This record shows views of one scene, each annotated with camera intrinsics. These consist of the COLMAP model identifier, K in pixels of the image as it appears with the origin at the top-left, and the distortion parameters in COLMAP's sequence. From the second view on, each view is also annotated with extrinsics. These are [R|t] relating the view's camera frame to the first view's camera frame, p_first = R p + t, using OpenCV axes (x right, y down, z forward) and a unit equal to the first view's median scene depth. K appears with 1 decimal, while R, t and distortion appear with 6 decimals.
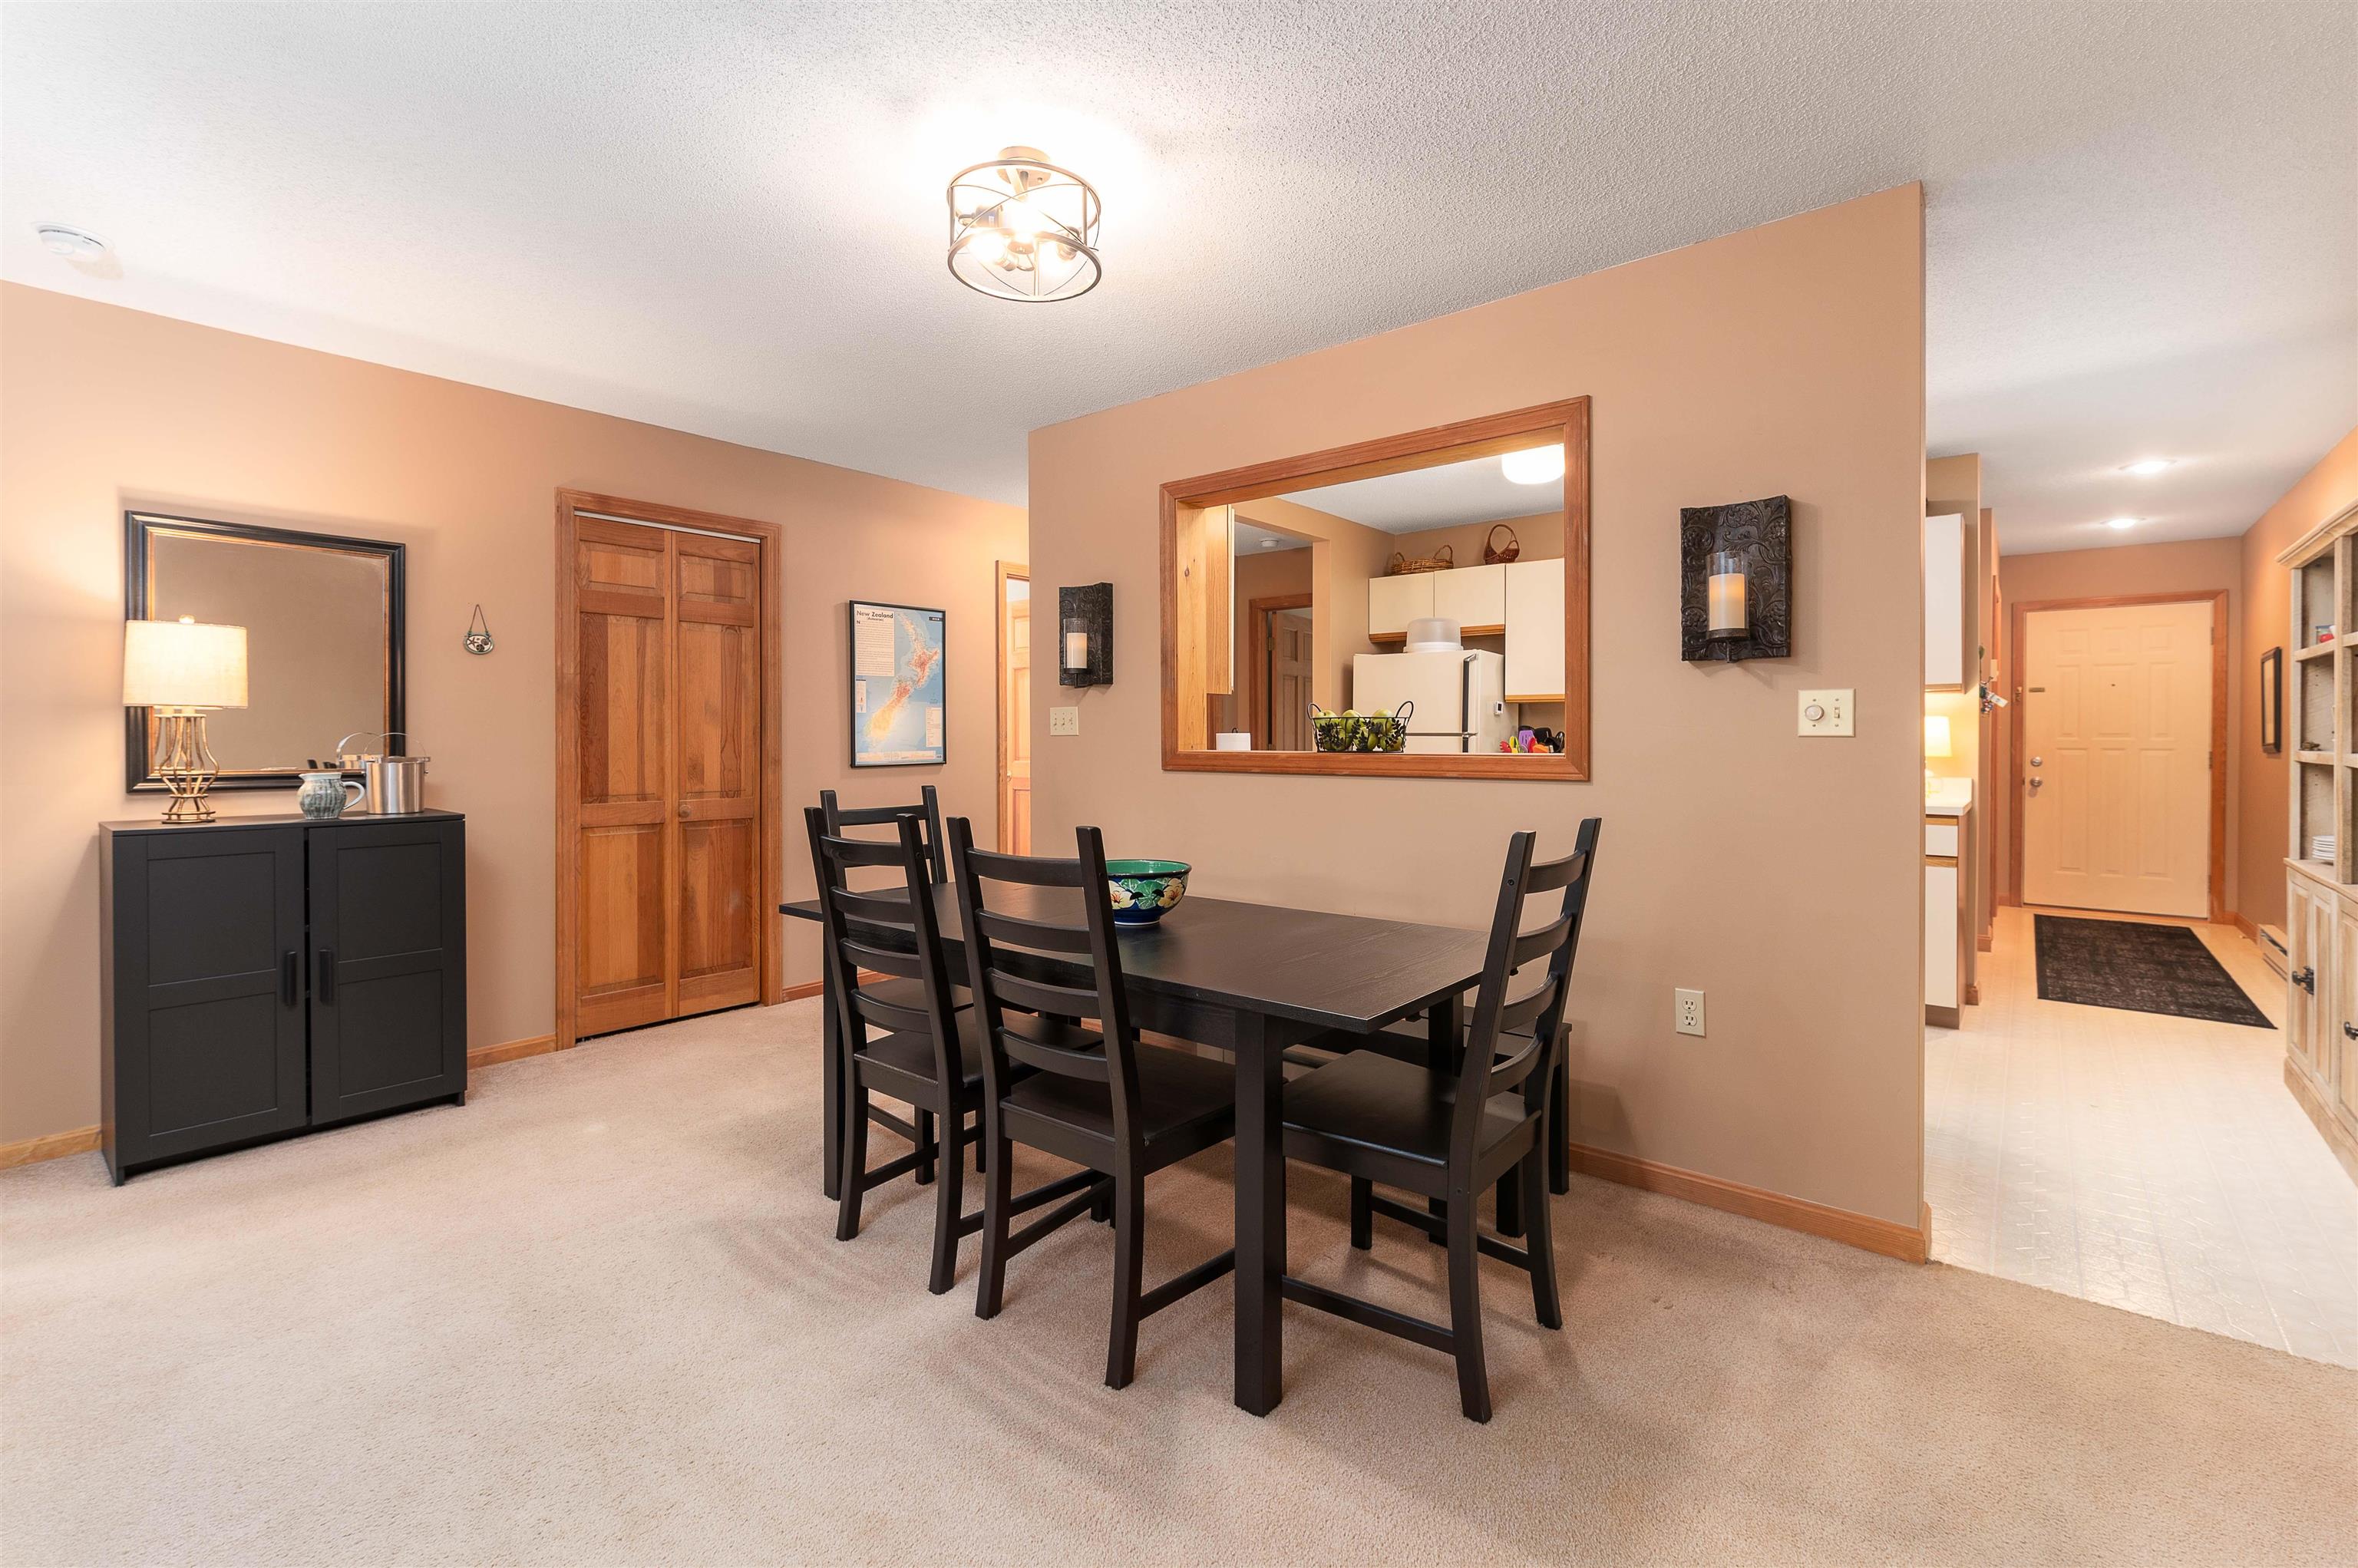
lens RADIAL K [[1024.9, 0, 1153.1], [0, 1024.9, 738.2], [0, 0, 1]] dist [0.004905, 0.000402]
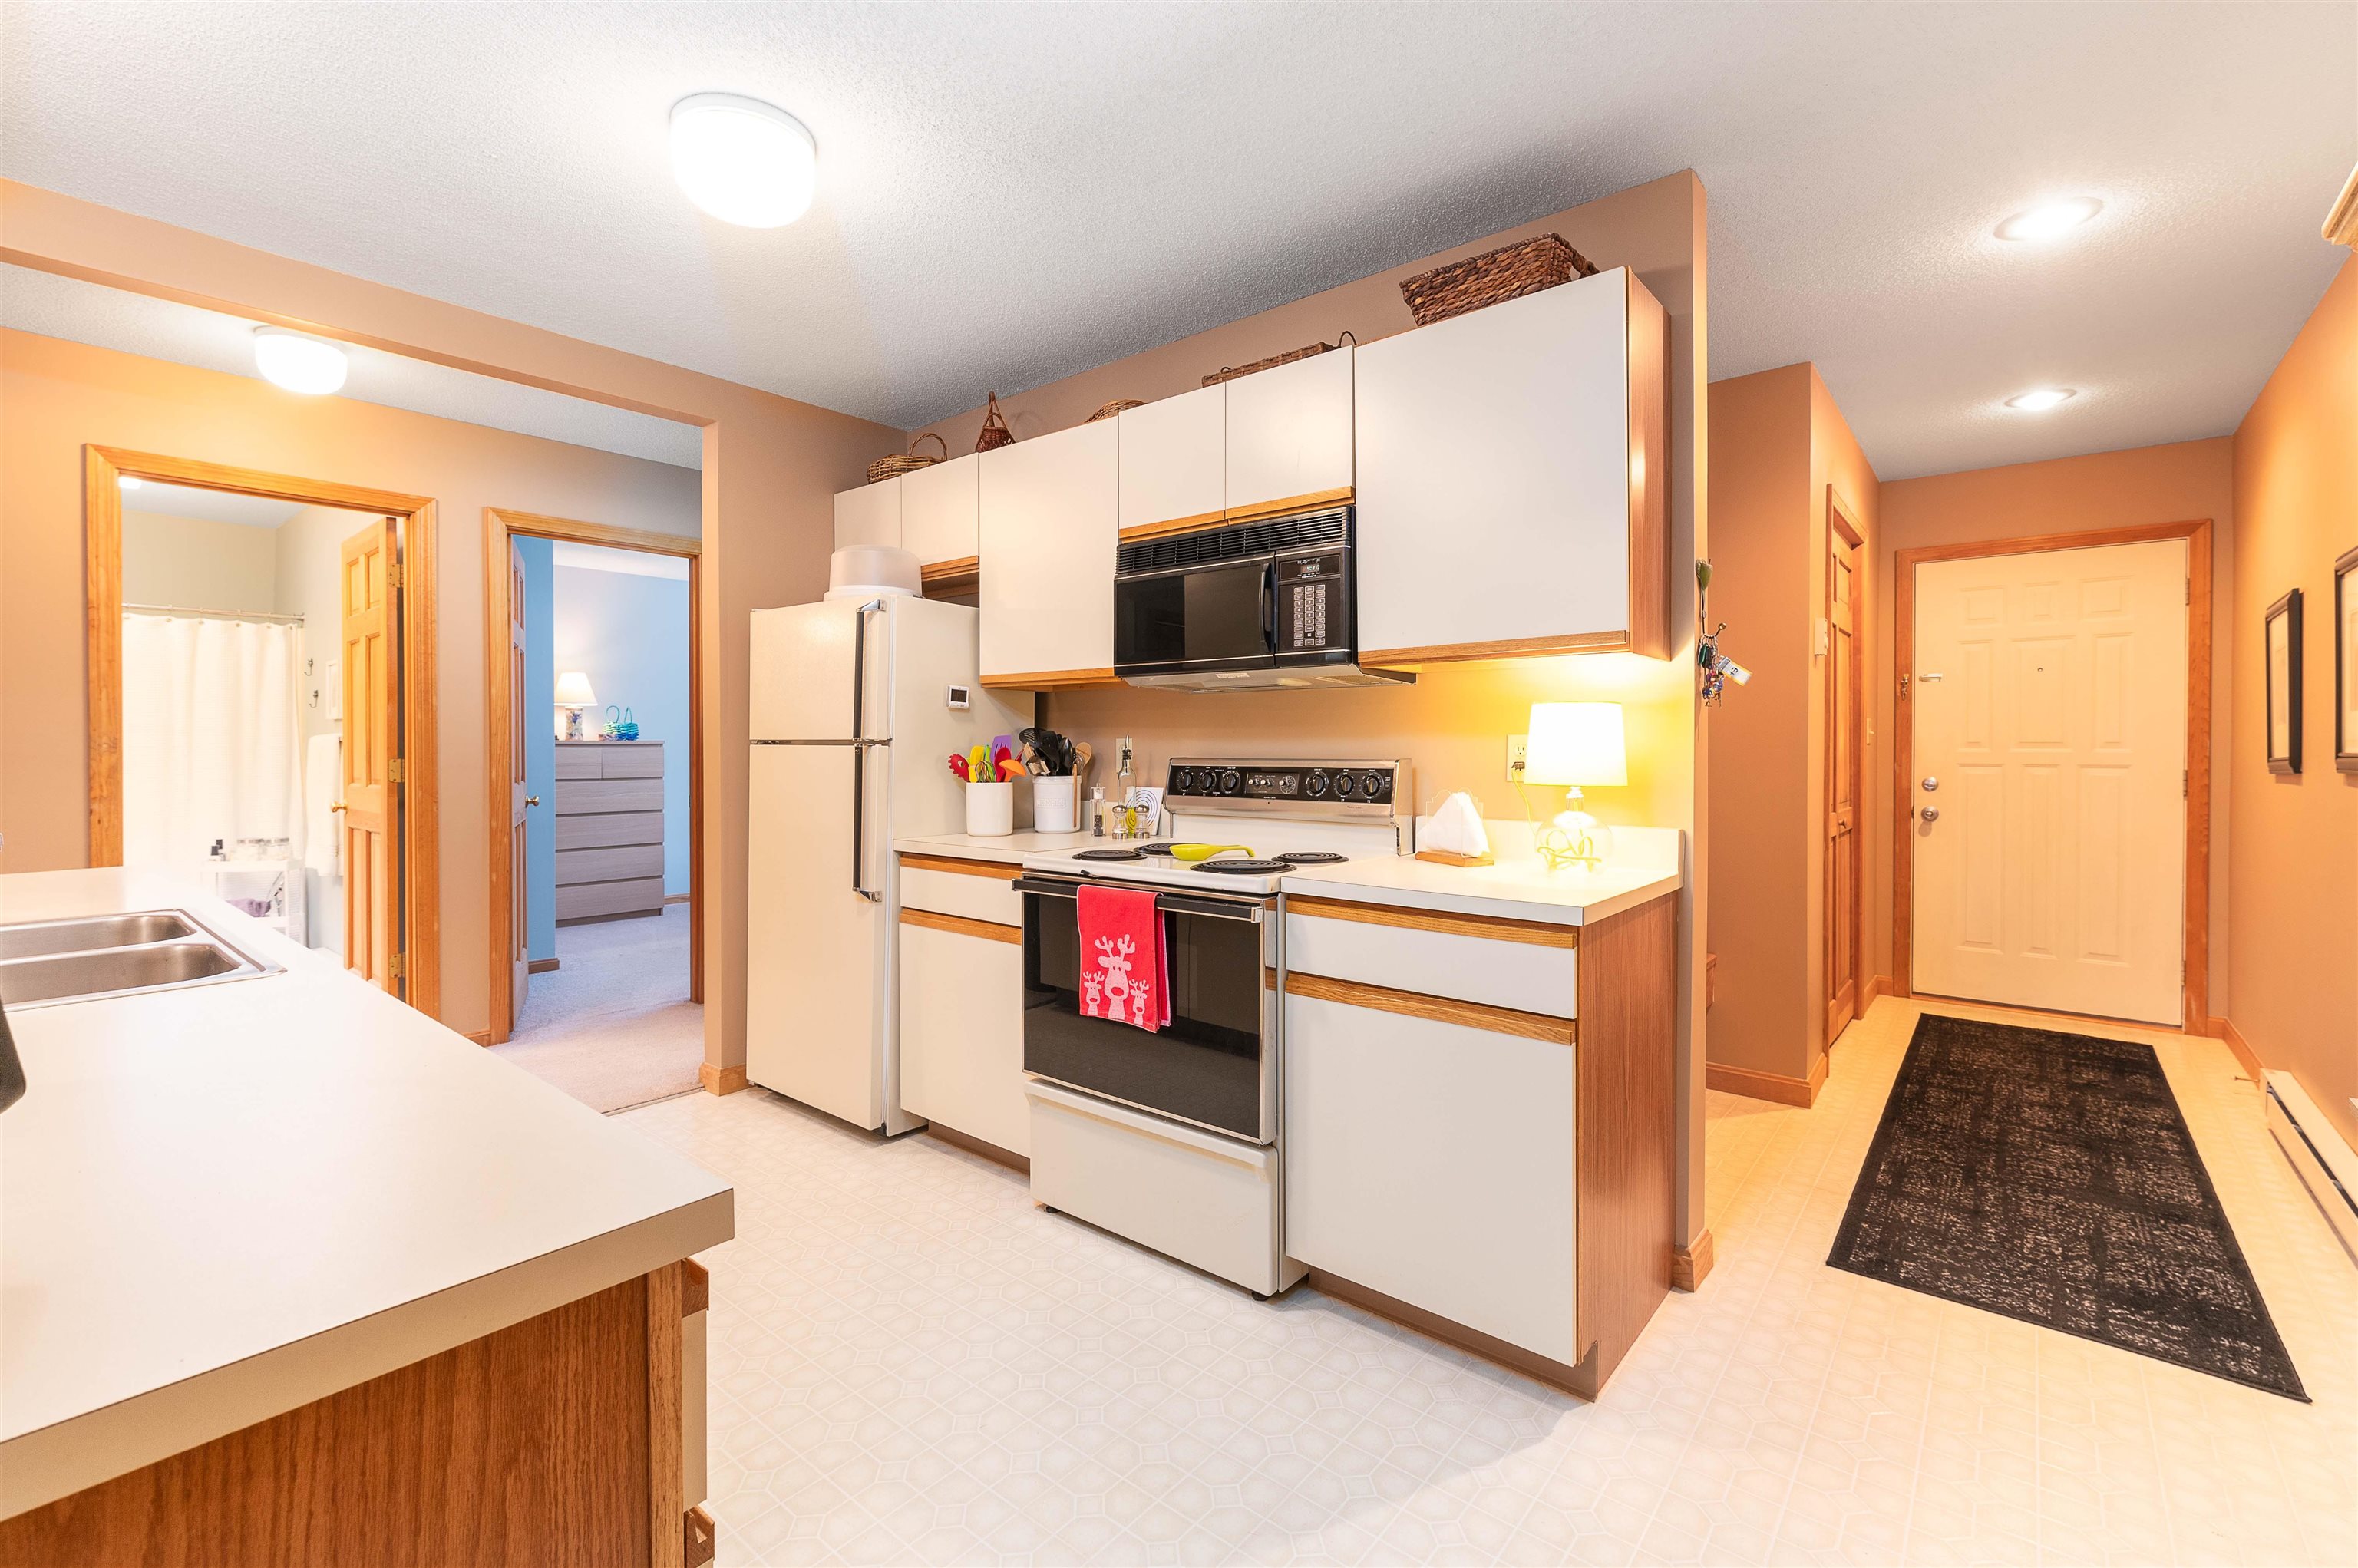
lens RADIAL K [[1024.9, 0, 1135.7], [0, 1024.9, 749.0], [0, 0, 1]] dist [0.004905, 0.000402]
pose [[0.999983, -0.000310, -0.005896, 0.377577], [0.000302, 0.999999, -0.001354, 0.000519], [0.005897, 0.001352, 0.999982, 0.355266]]
